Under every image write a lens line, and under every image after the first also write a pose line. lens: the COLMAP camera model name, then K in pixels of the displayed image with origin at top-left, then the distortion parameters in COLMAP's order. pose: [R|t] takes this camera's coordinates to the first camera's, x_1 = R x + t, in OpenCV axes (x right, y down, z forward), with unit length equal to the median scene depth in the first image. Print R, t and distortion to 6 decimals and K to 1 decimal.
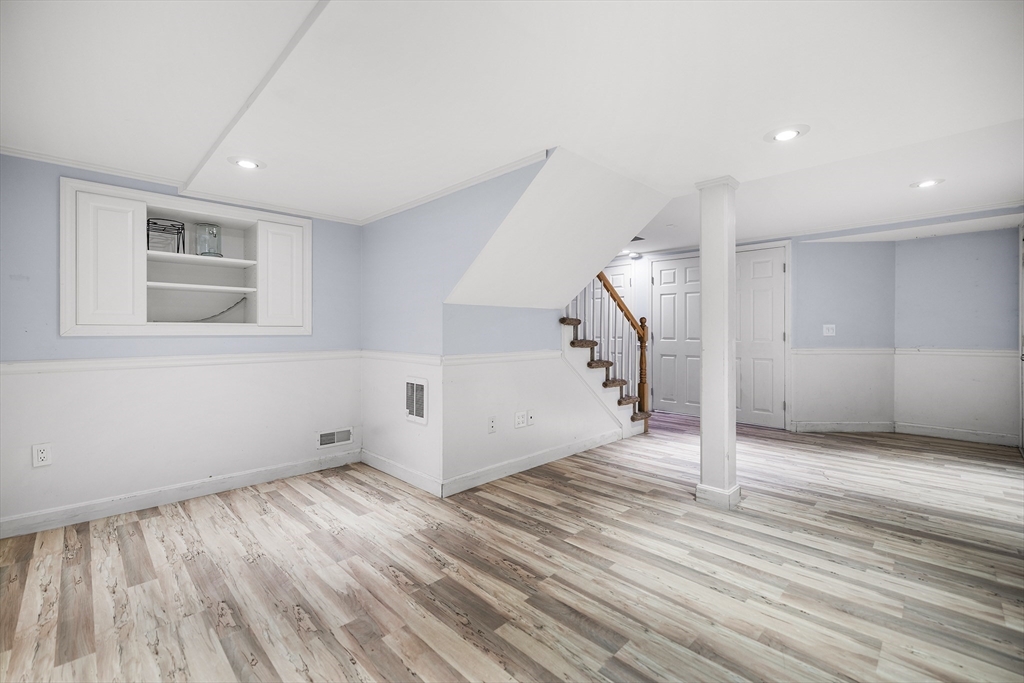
lens RADIAL K [[433.9, 0, 508.4], [0, 433.9, 334.6], [0, 0, 1]] dist [0.003320, -0.000275]
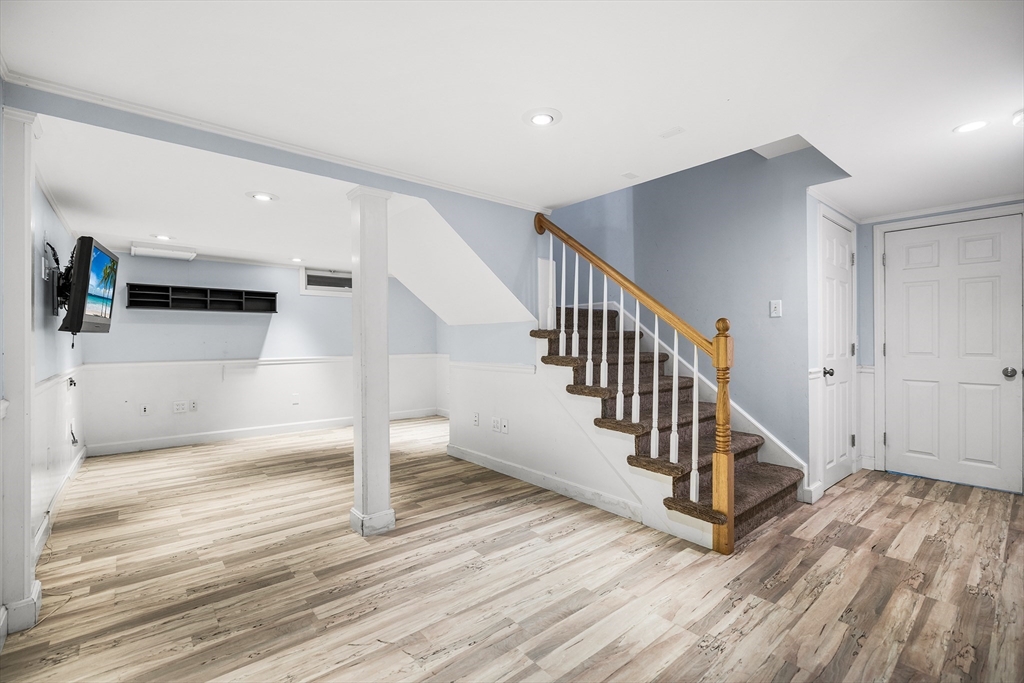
lens RADIAL K [[453.0, 0, 509.5], [0, 453.0, 341.9], [0, 0, 1]] dist [-0.001845, 0.000330]
pose [[-0.080153, 0.002312, -0.996780, 1.426916], [-0.004634, 0.999986, 0.002692, -0.022189], [0.996772, 0.004835, -0.080141, 1.360774]]
